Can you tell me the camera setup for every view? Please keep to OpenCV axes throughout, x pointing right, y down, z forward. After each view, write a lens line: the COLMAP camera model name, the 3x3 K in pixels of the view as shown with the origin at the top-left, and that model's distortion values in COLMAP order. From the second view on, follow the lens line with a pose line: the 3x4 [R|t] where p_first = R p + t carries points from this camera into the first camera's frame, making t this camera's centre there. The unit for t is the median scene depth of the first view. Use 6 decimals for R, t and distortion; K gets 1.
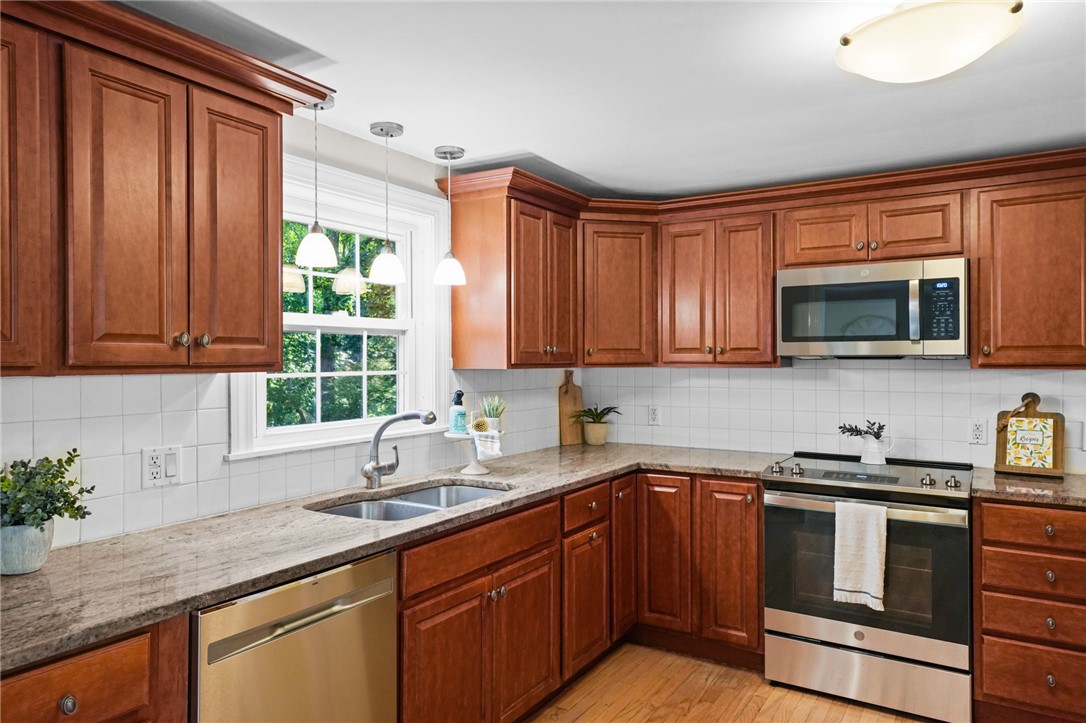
lens RADIAL K [[723.0, 0, 531.6], [0, 723.0, 356.0], [0, 0, 1]] dist [0.016187, 0.005291]
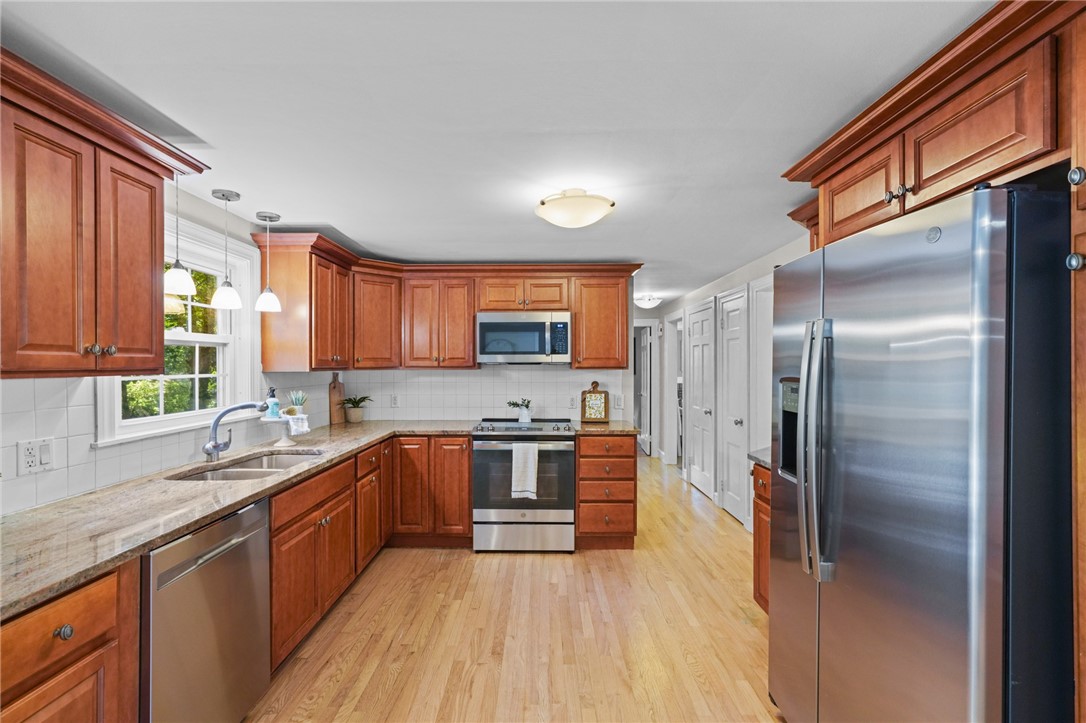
lens RADIAL K [[493.2, 0, 536.7], [0, 493.2, 363.0], [0, 0, 1]] dist [-0.014304, 0.012558]
pose [[0.854319, 0.000707, 0.519749, -0.170713], [-0.001280, 0.999999, 0.000743, -0.000535], [-0.519748, -0.001301, 0.854319, -0.080406]]
